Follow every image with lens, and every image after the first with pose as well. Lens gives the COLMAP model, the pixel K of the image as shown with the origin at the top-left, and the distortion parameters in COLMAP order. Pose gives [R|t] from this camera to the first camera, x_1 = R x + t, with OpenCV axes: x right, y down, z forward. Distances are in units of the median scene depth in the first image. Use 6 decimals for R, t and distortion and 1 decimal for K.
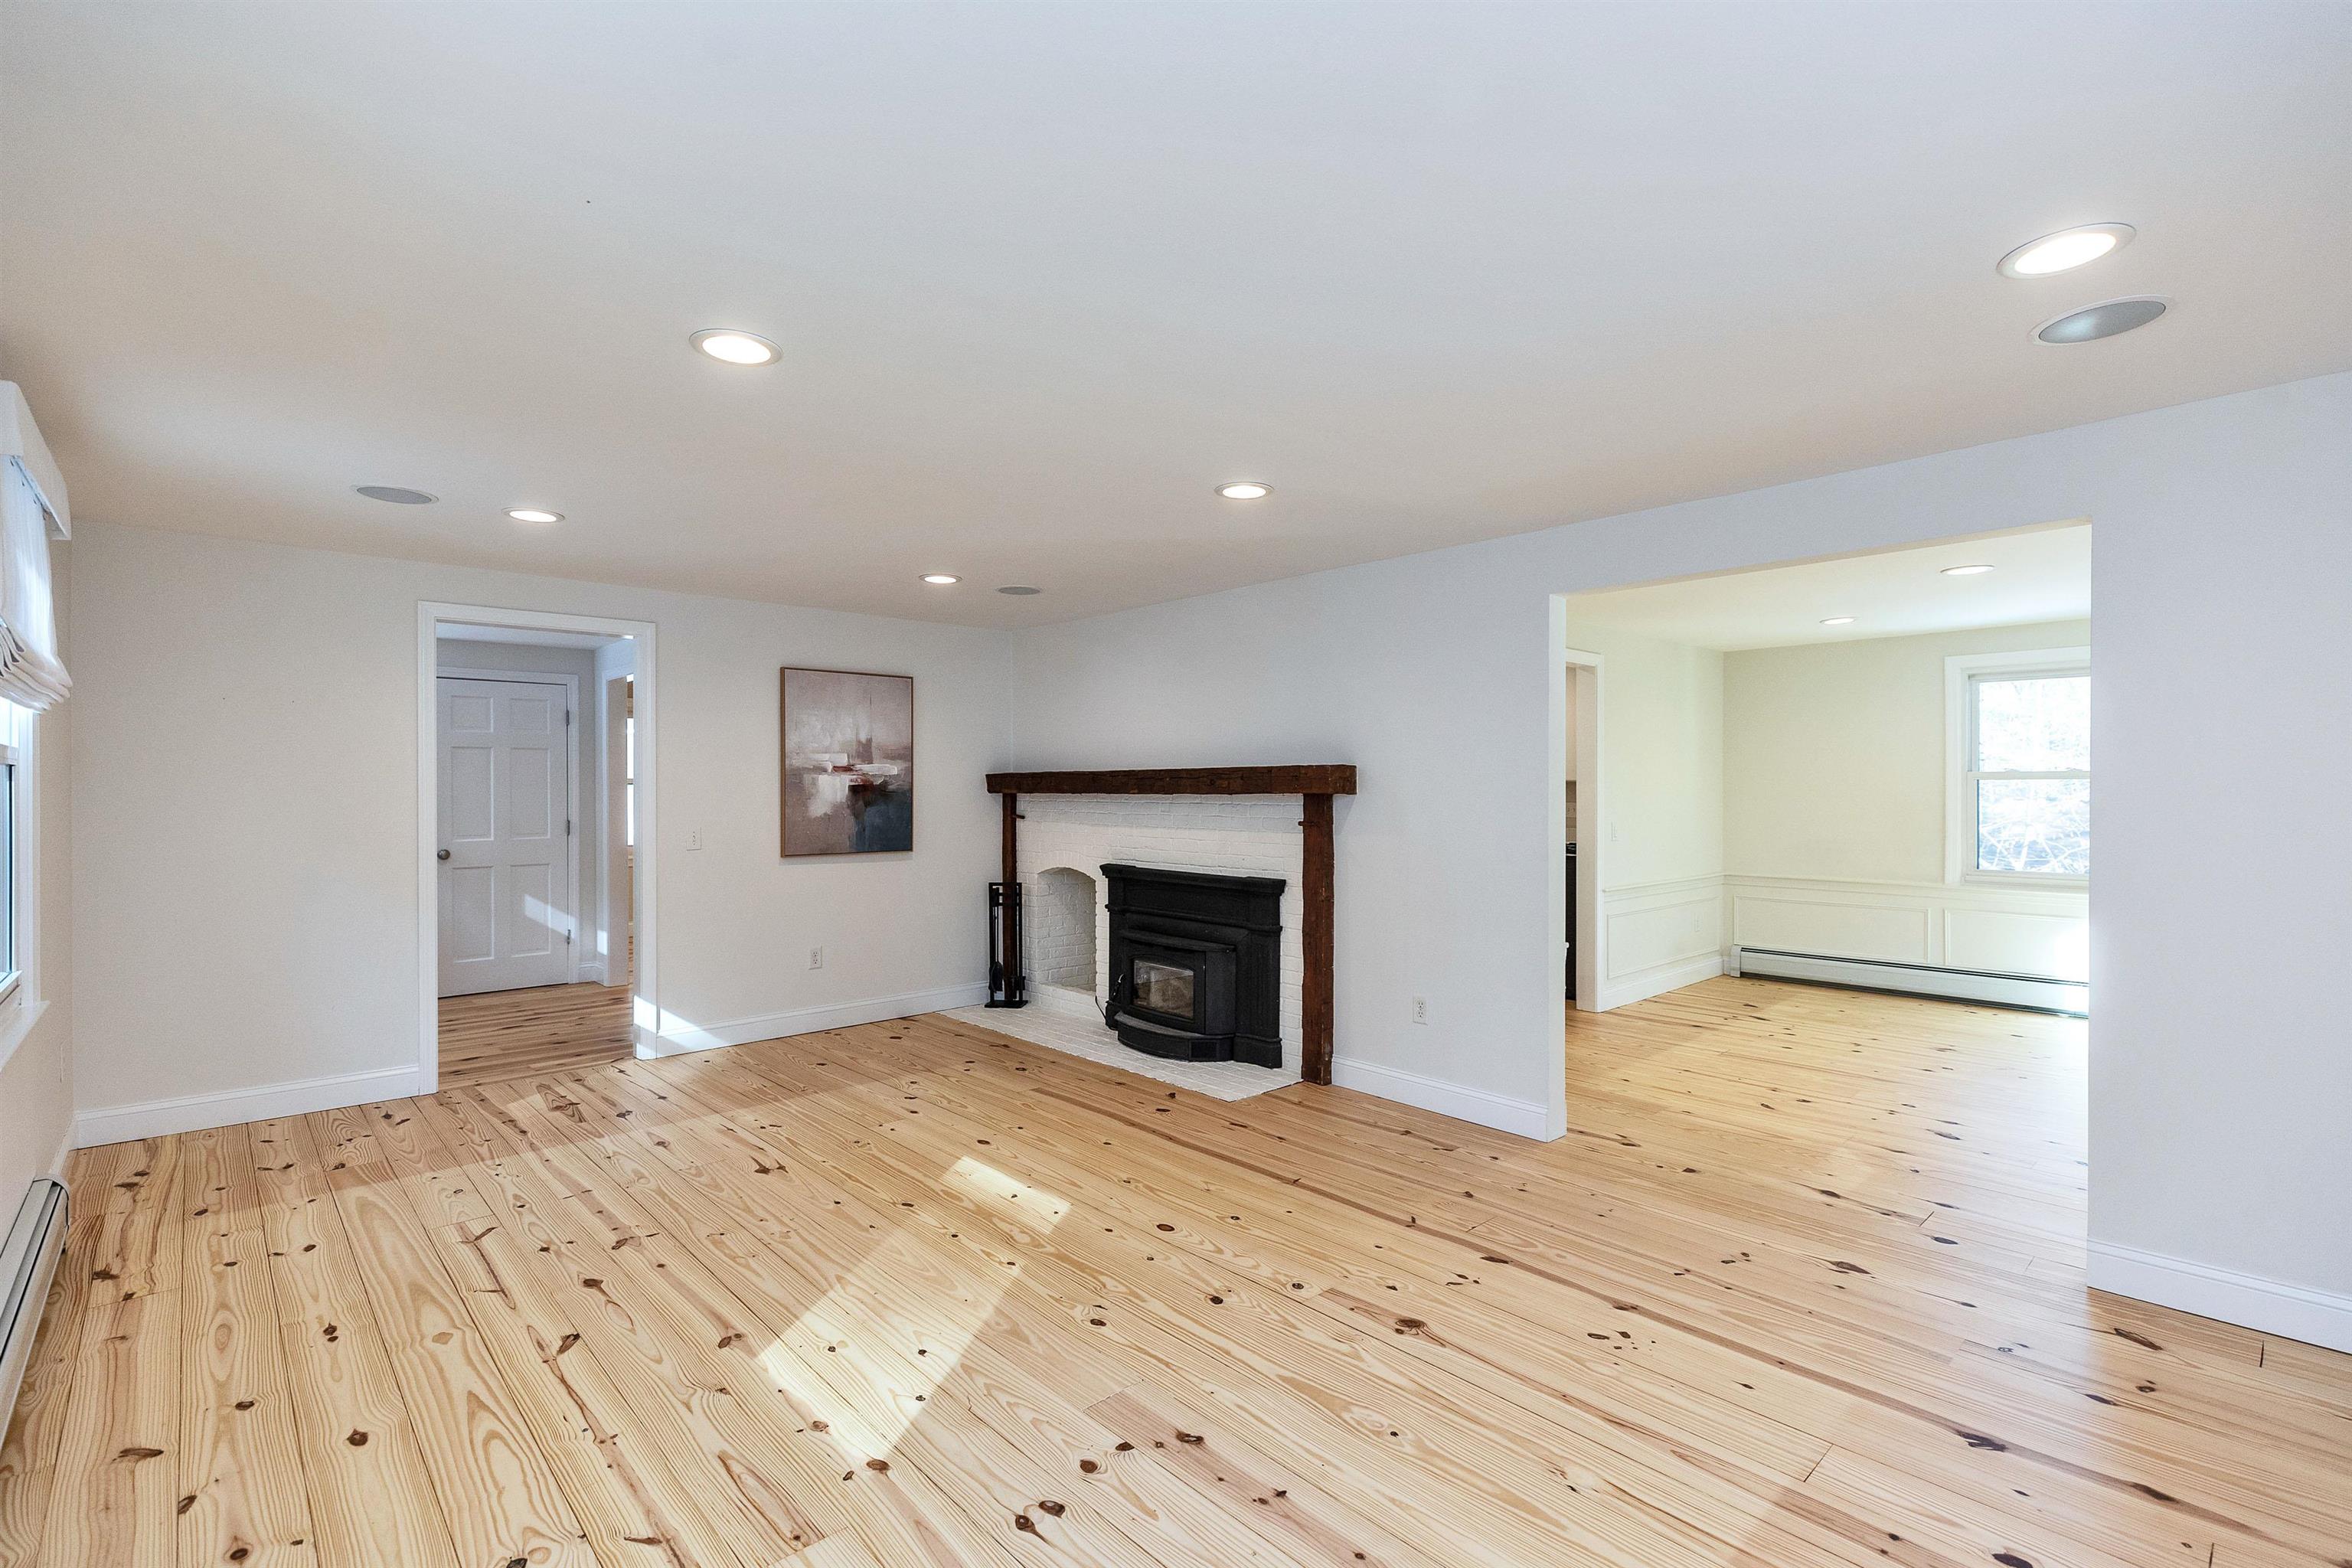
lens RADIAL K [[1057.4, 0, 1172.6], [0, 1057.4, 780.9], [0, 0, 1]] dist [0.001898, 0.000247]
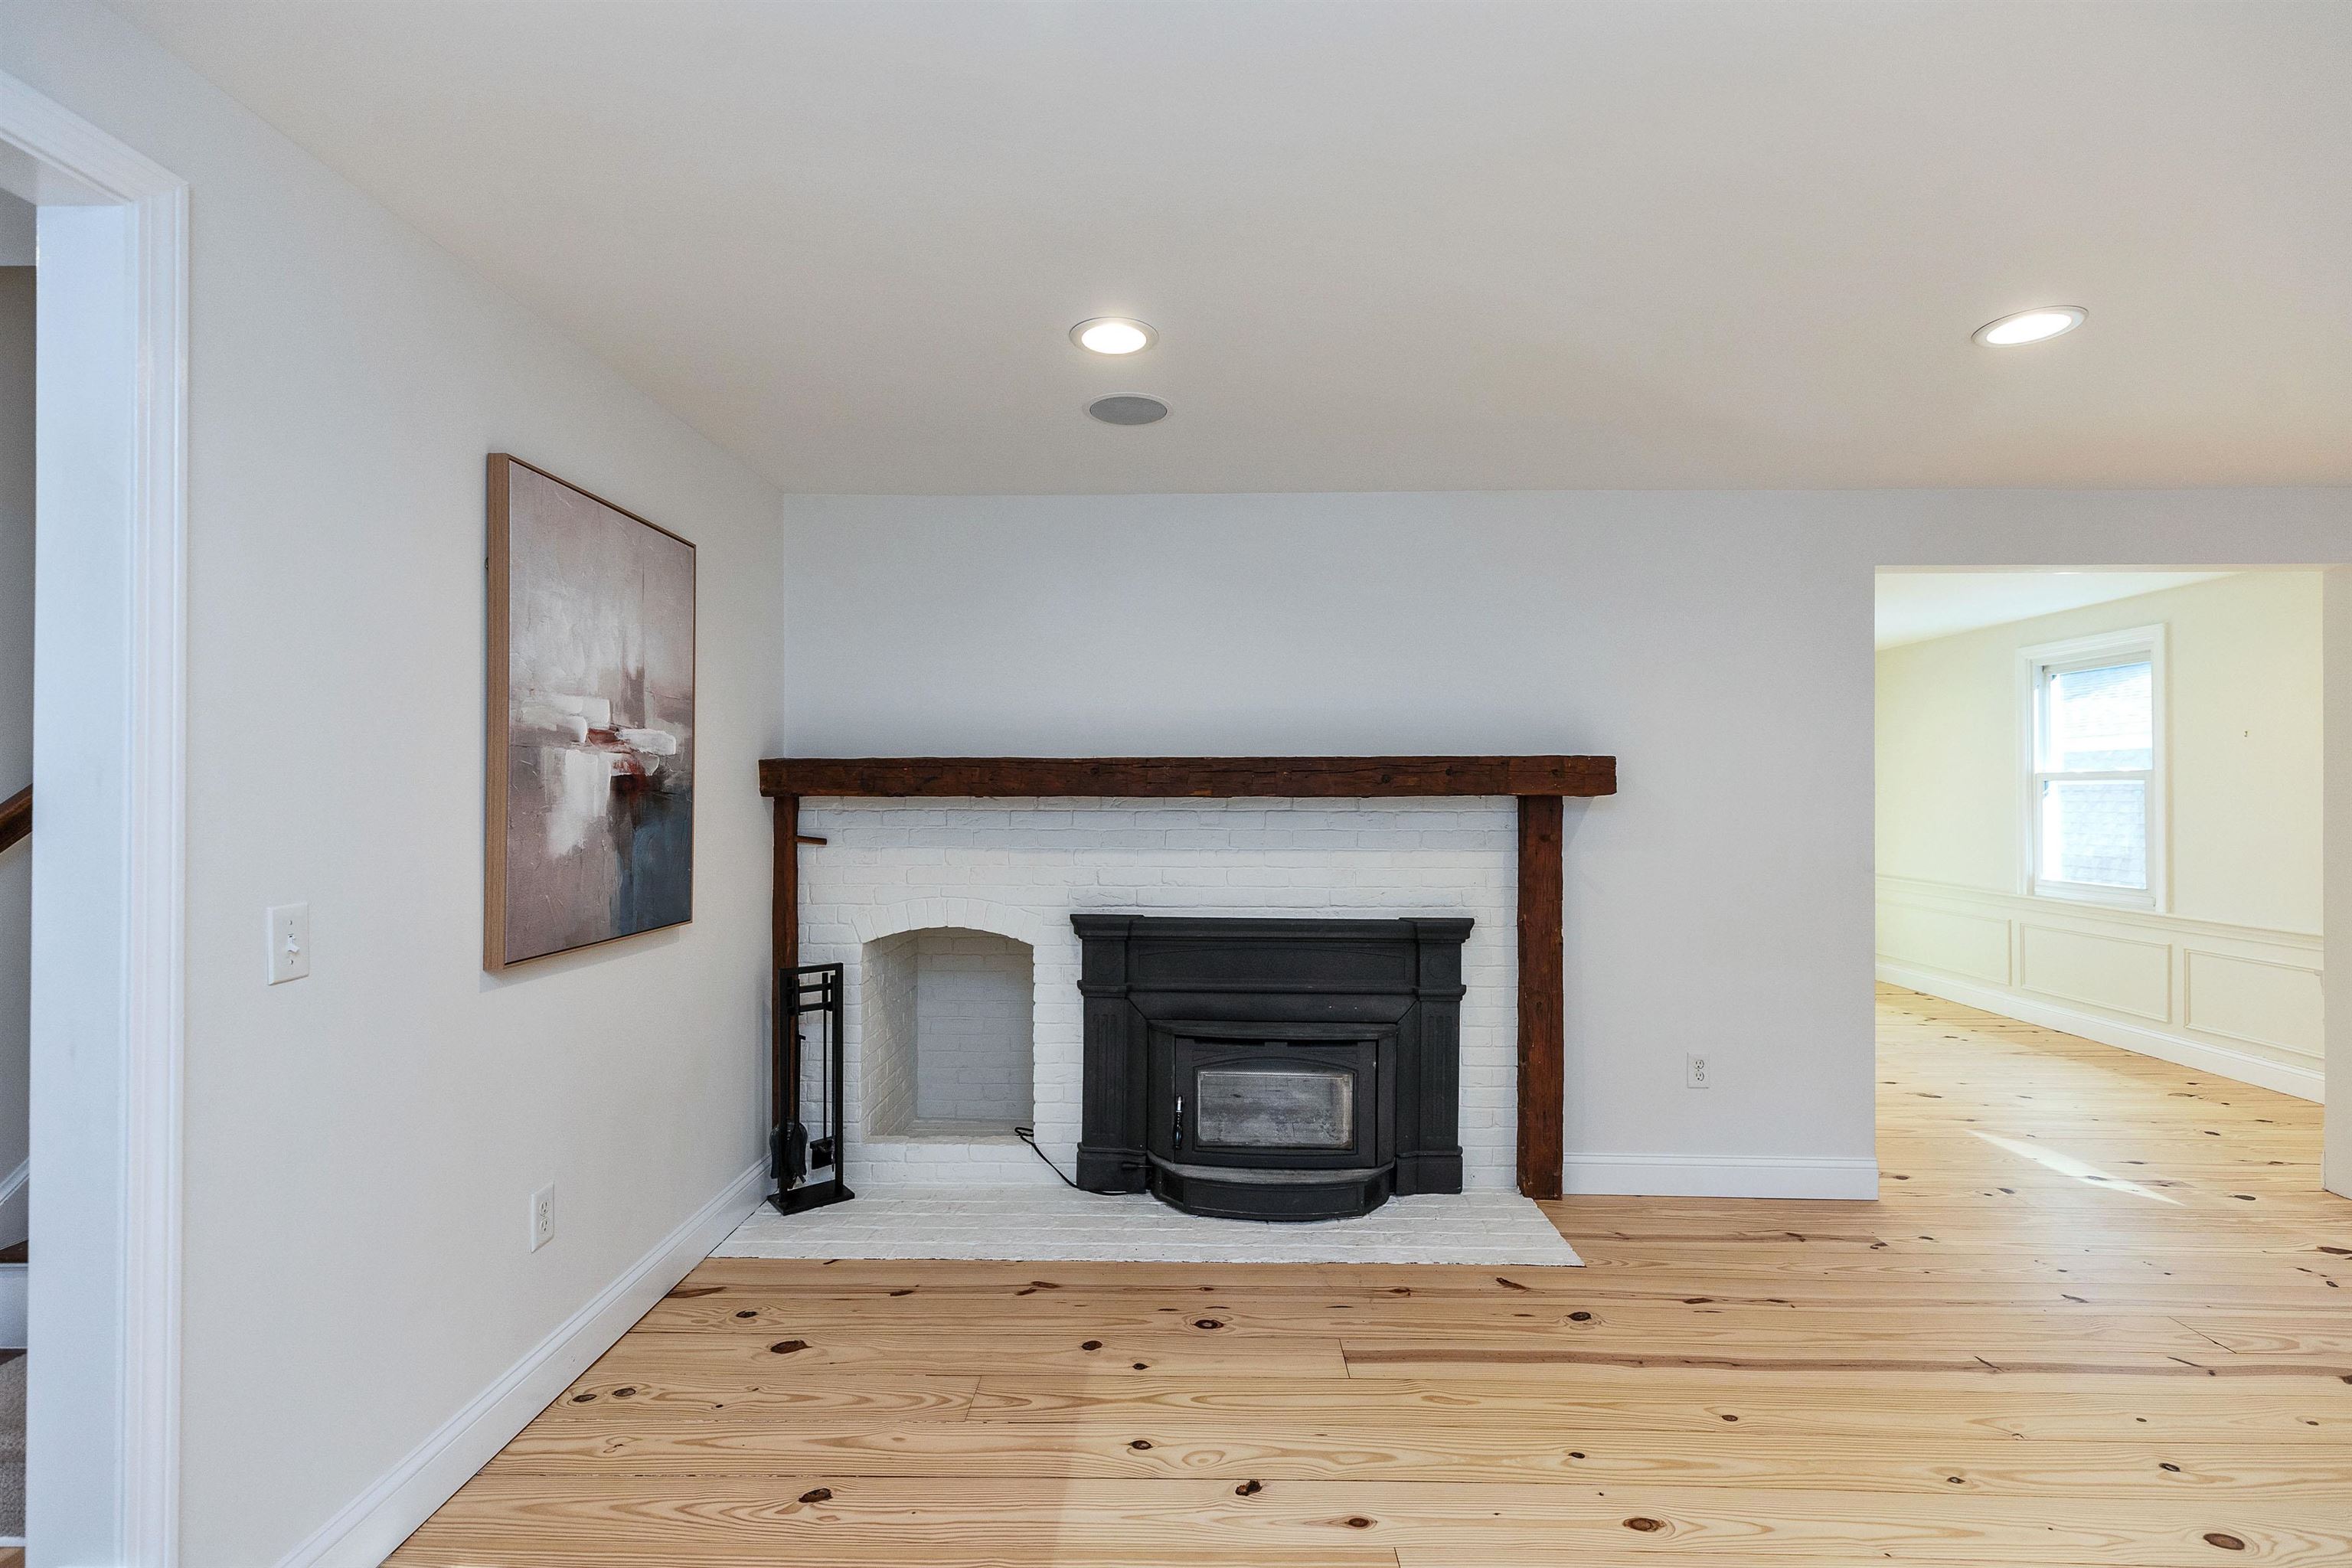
lens RADIAL K [[1057.4, 0, 1172.6], [0, 1057.4, 780.9], [0, 0, 1]] dist [0.001898, 0.000247]
pose [[0.693100, 0.010170, 0.720770, -0.499338], [-0.007222, 0.999948, -0.007164, 0.007888], [-0.720805, -0.000240, 0.693138, 0.608463]]
